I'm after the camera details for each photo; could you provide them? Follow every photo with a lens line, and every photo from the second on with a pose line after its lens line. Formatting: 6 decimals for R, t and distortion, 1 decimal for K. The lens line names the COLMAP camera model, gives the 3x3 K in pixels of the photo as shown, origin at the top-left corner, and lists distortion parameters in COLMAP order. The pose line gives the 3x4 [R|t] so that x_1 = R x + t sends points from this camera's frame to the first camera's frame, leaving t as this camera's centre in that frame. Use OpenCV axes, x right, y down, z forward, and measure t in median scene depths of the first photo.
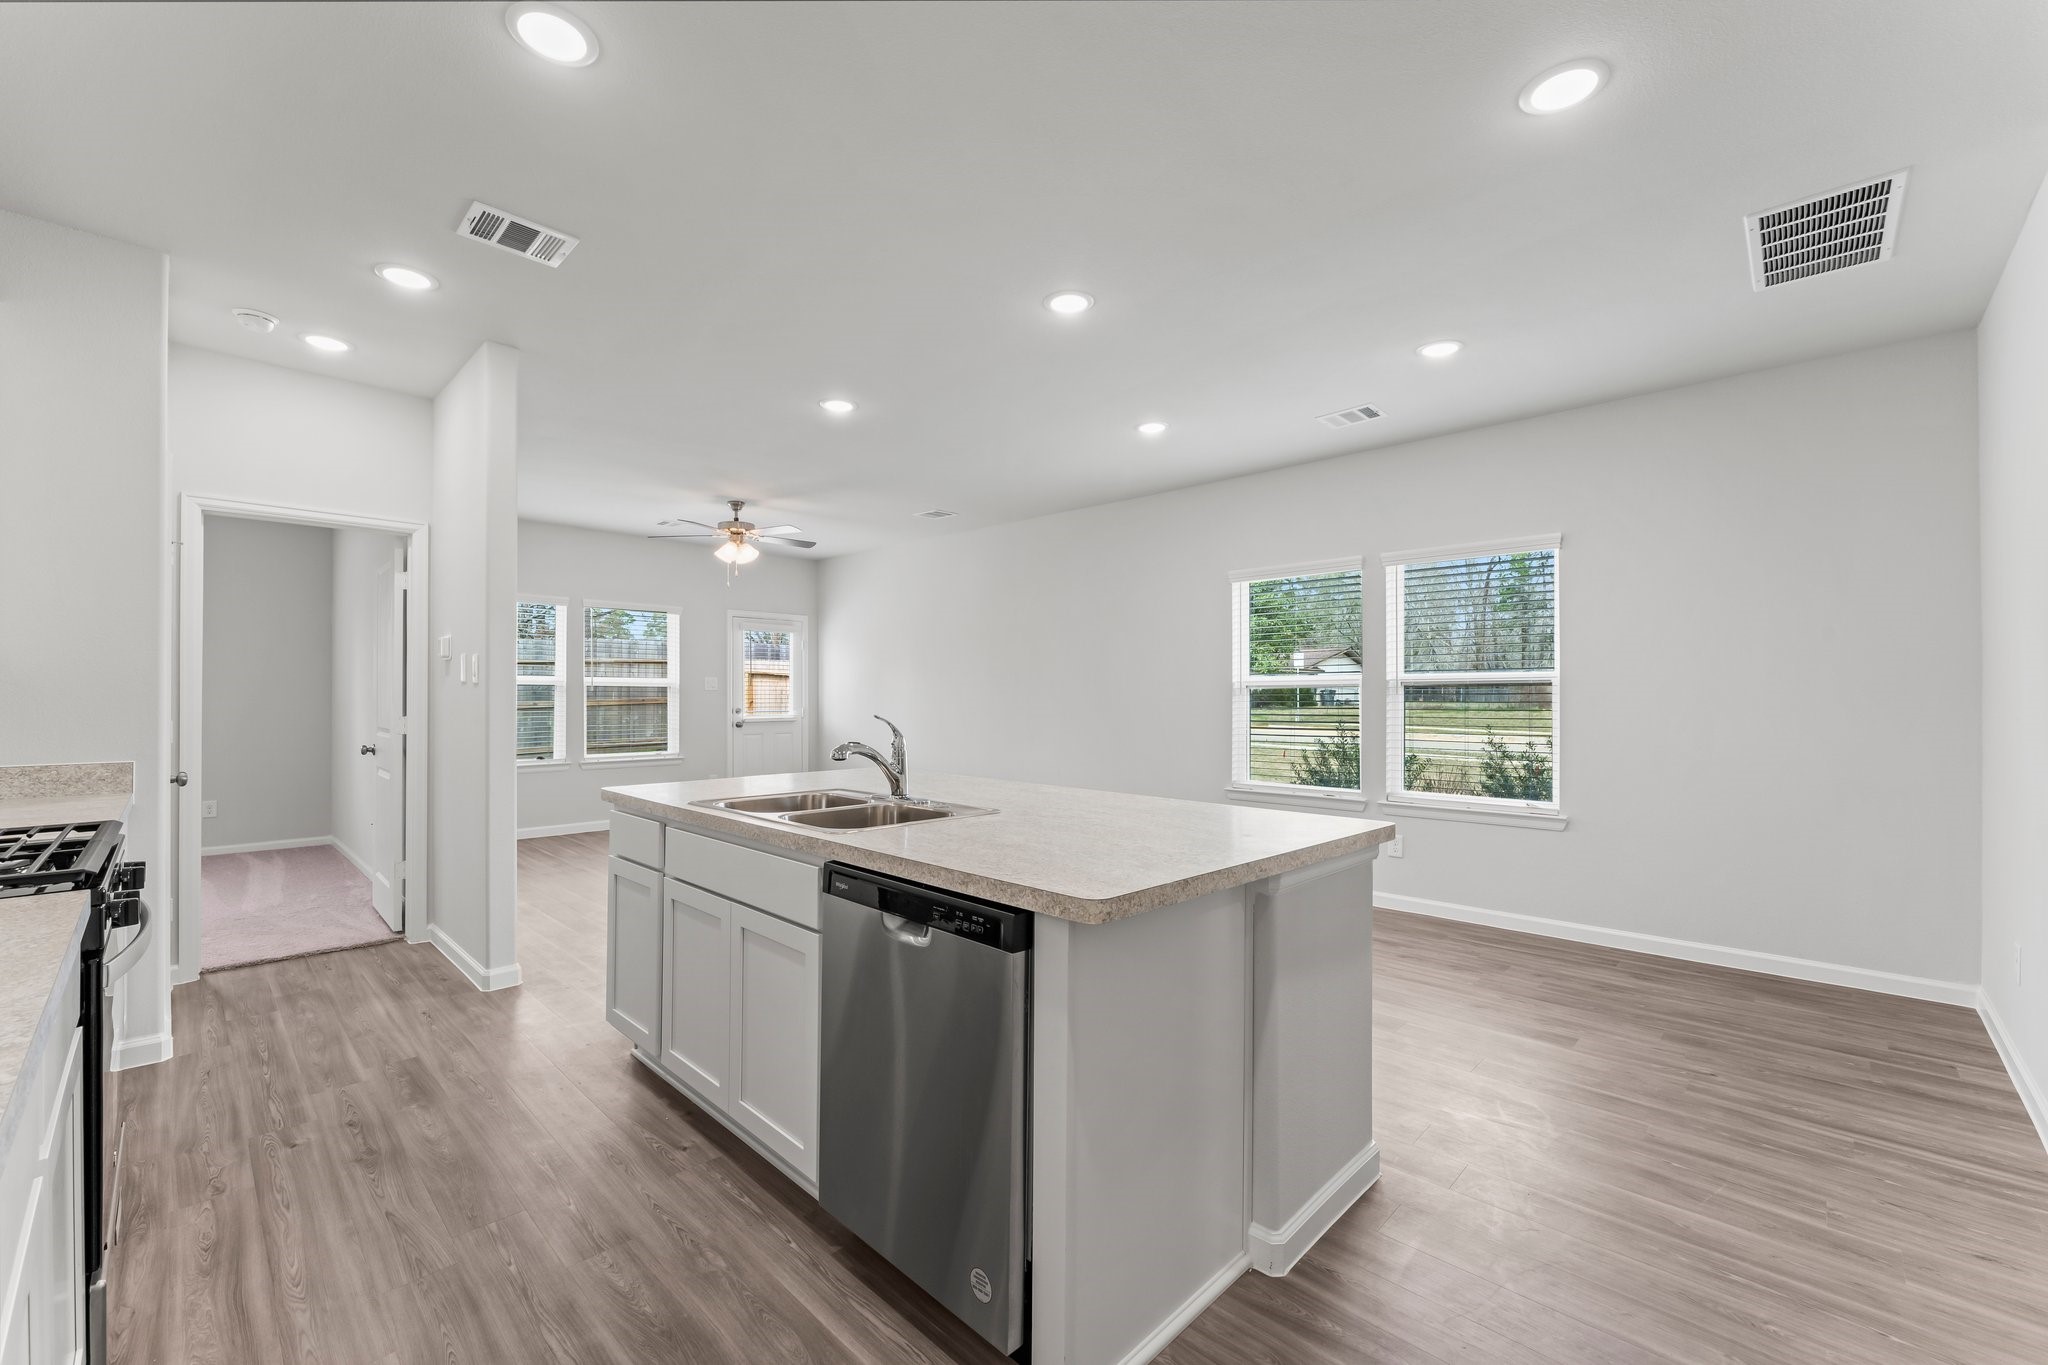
lens RADIAL K [[830.7, 0, 1009.8], [0, 830.7, 696.7], [0, 0, 1]] dist [-0.003446, -0.000266]
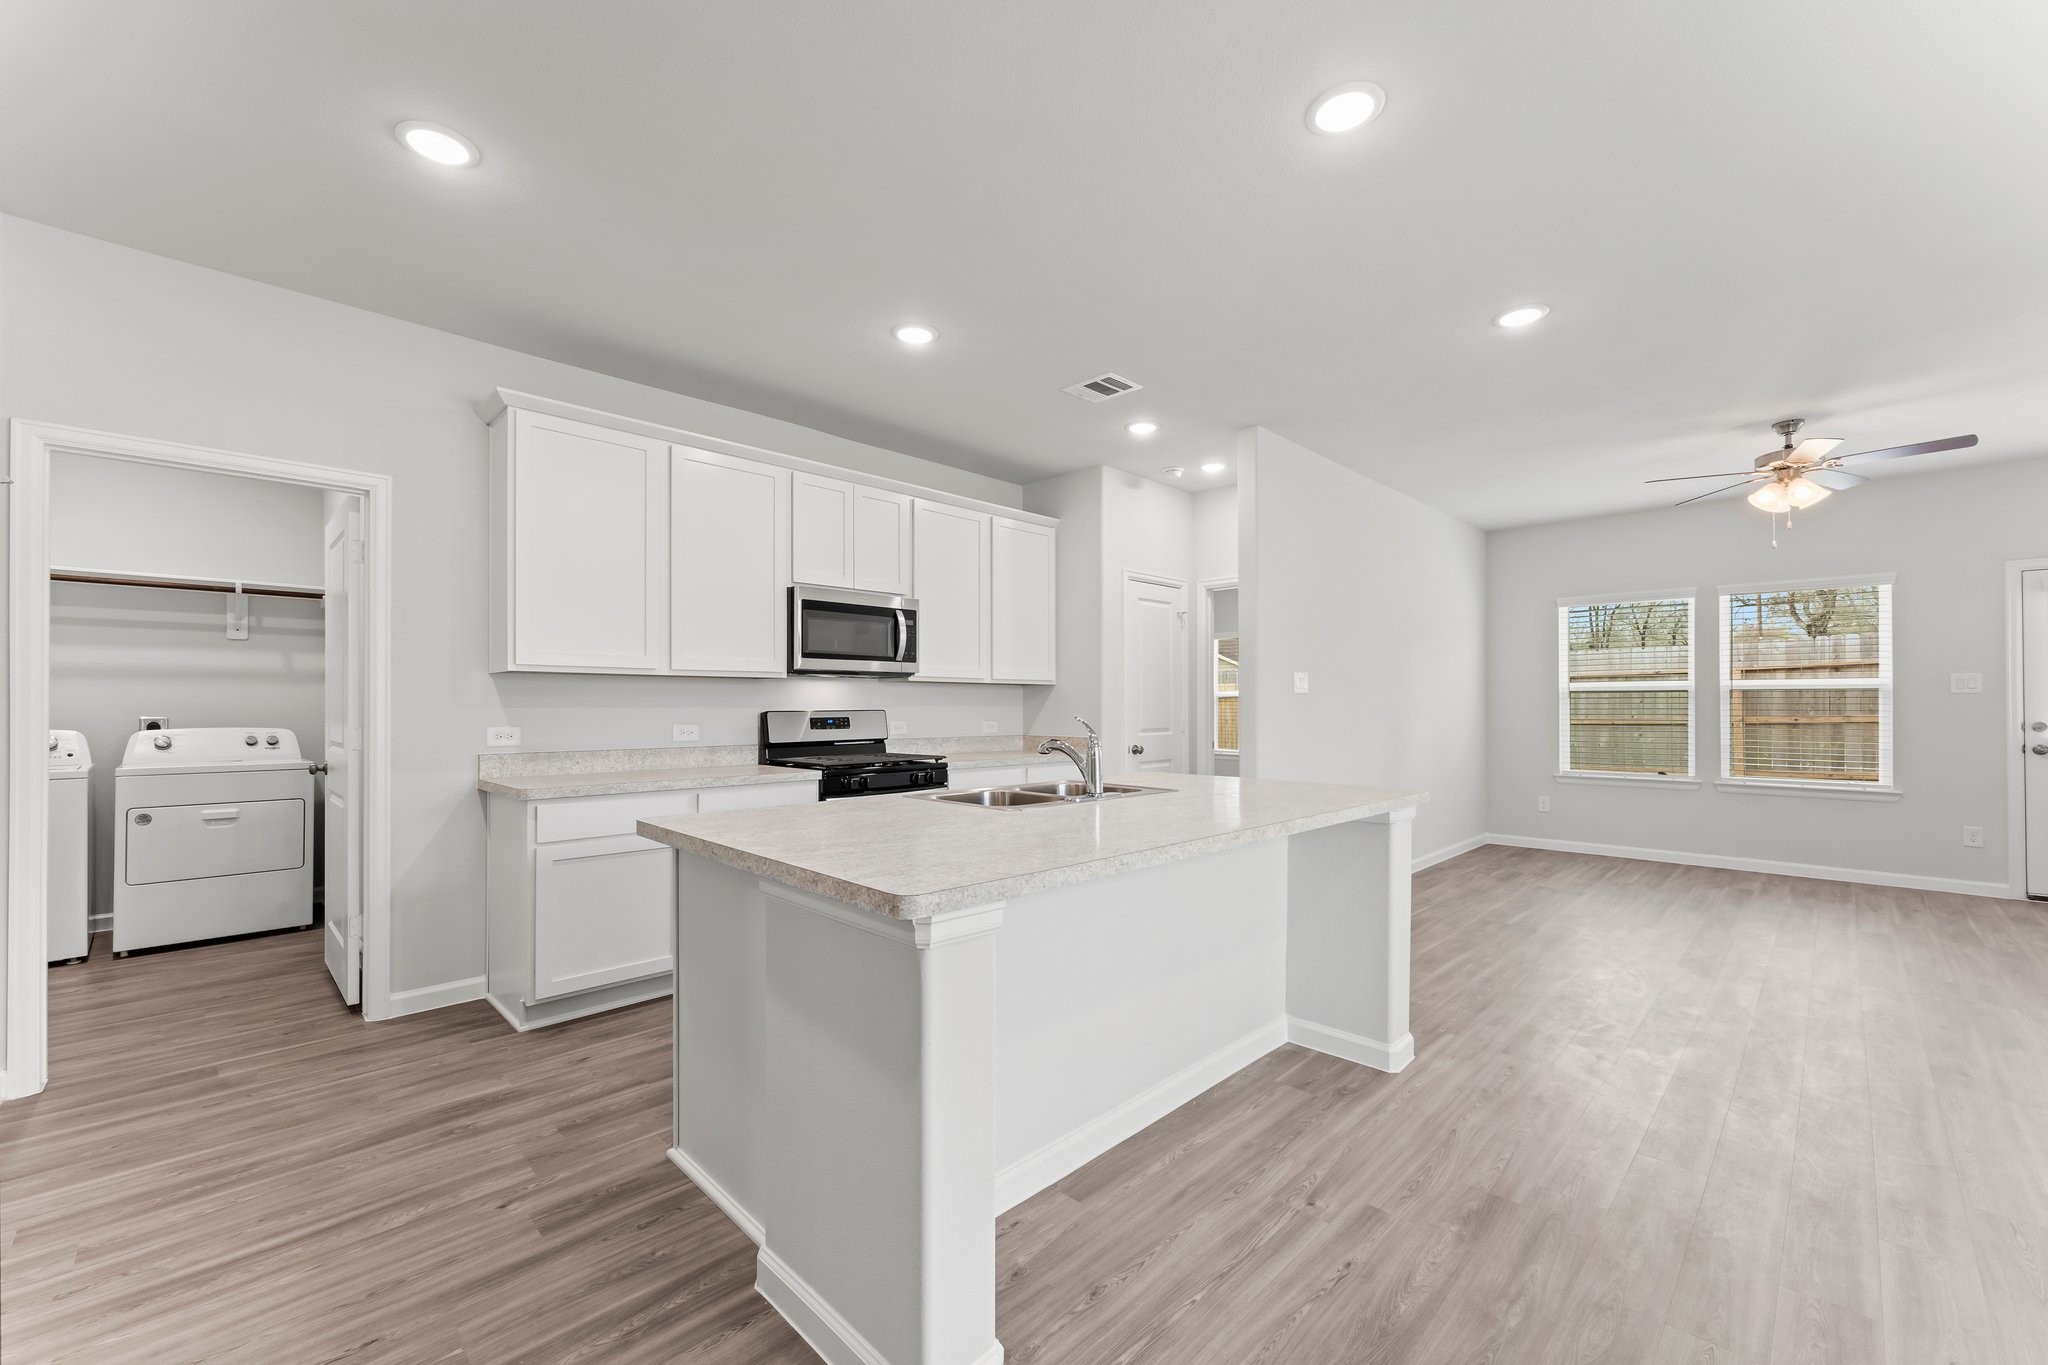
lens RADIAL K [[815.0, 0, 1016.2], [0, 815.0, 701.1], [0, 0, 1]] dist [0.000732, -0.000270]
pose [[-0.009709, -0.007886, -0.999922, 0.930372], [0.000277, 0.999969, -0.007889, 0.010469], [0.999953, -0.000353, -0.009707, 0.947309]]
